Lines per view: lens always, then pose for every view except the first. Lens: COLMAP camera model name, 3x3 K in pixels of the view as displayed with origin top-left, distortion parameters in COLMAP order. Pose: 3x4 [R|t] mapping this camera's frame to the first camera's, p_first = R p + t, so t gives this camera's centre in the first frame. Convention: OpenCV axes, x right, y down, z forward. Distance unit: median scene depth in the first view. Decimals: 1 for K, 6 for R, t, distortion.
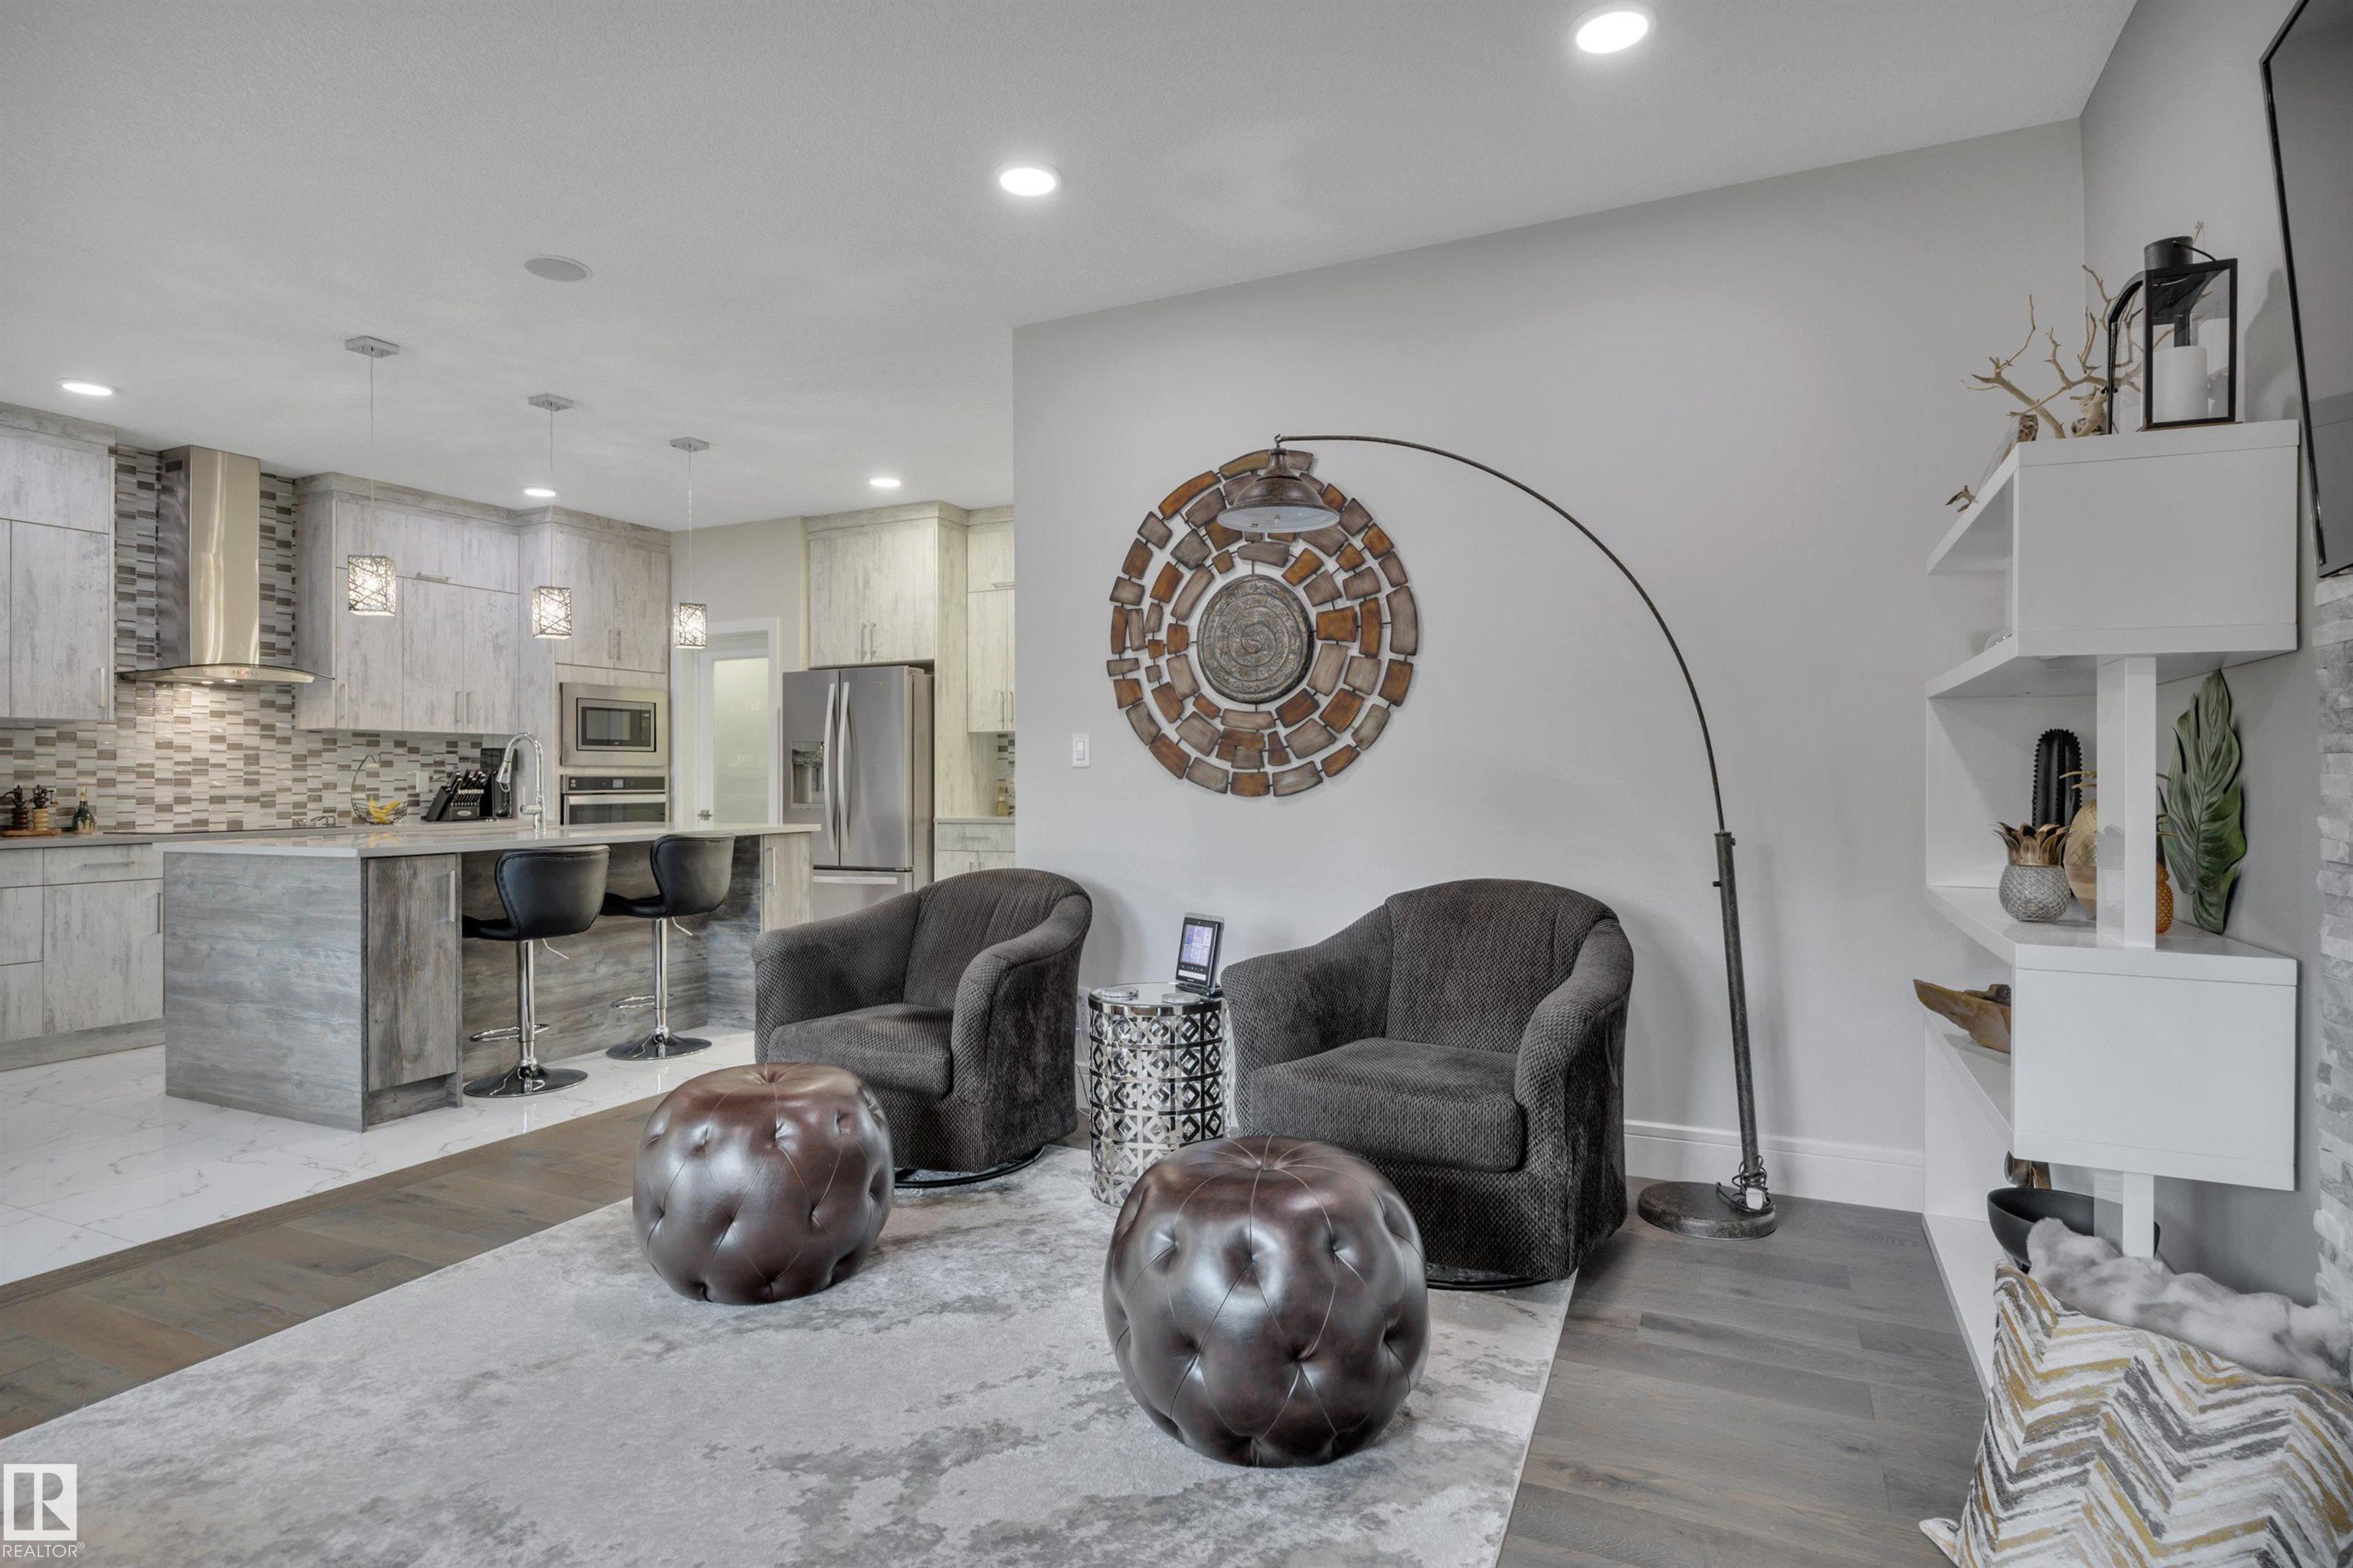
lens RADIAL K [[1223.6, 0, 1162.9], [0, 1223.6, 763.5], [0, 0, 1]] dist [-0.001950, -0.000130]
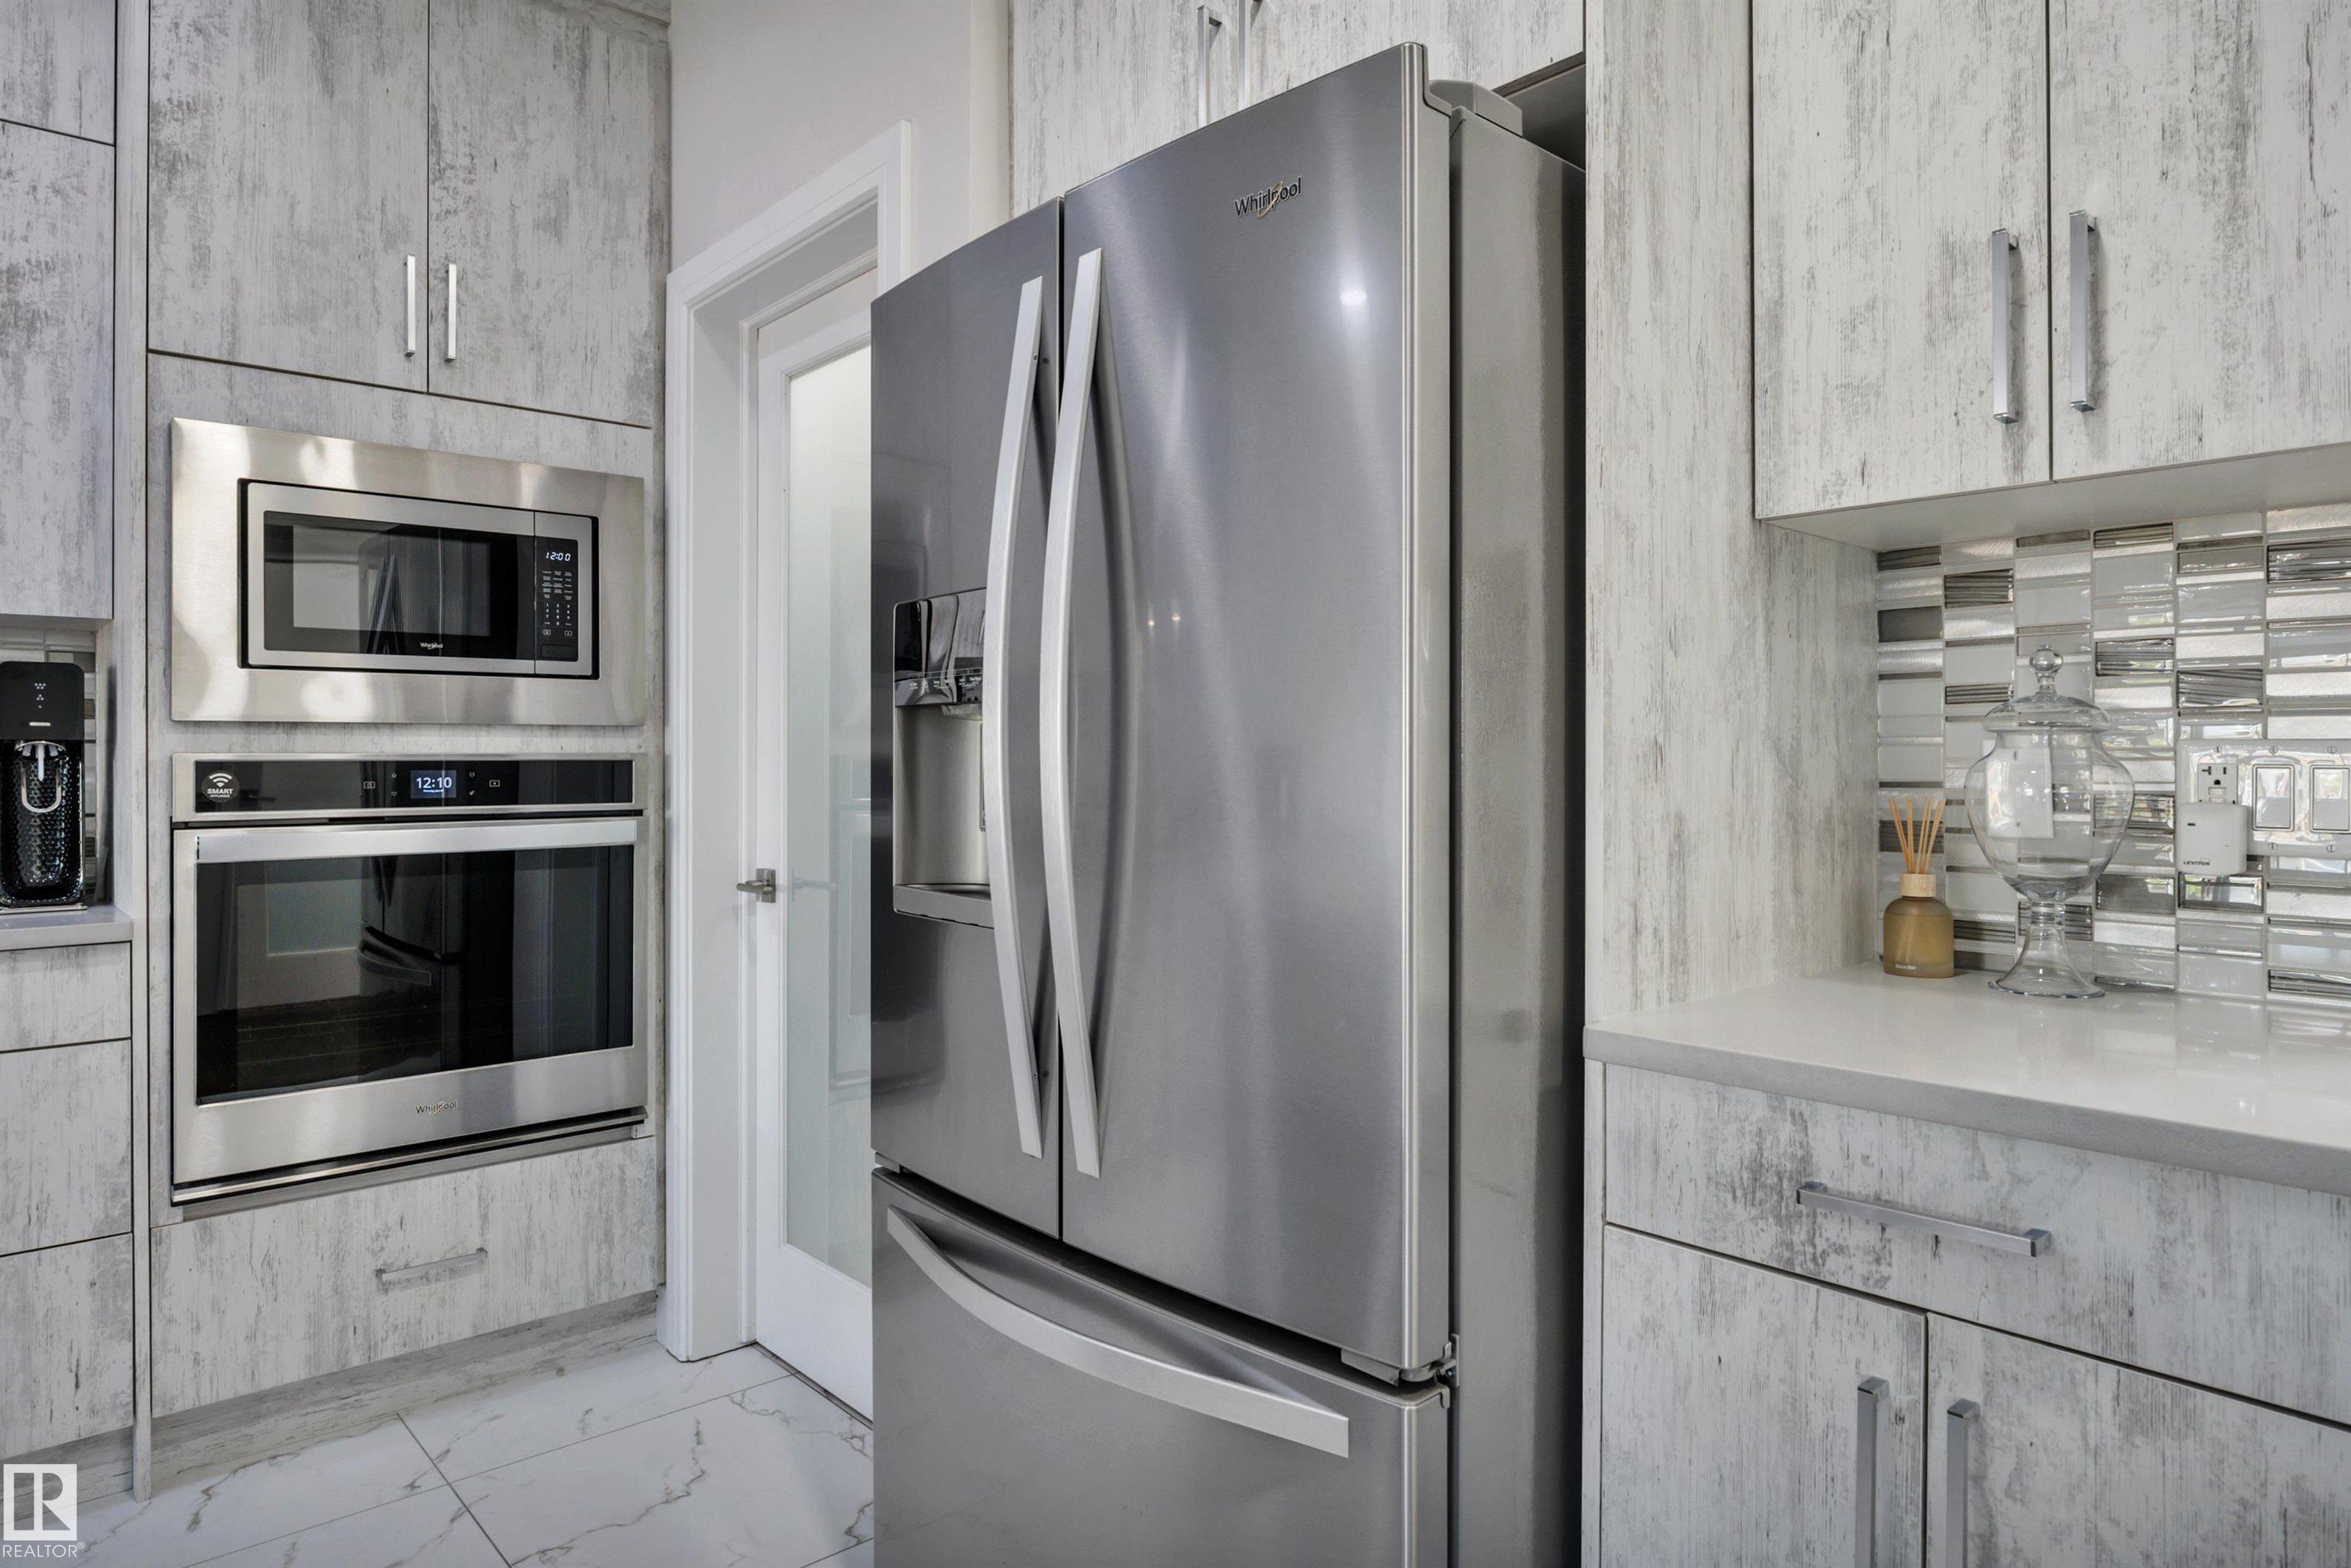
lens RADIAL K [[1404.8, 0, 1173.2], [0, 1404.8, 775.1], [0, 0, 1]] dist [-0.003370, -0.000811]
pose [[0.927214, 0.005432, -0.374493, -0.195710], [0.003235, 0.999741, 0.022511, 0.008957], [0.374518, -0.022084, 0.926957, 0.942107]]
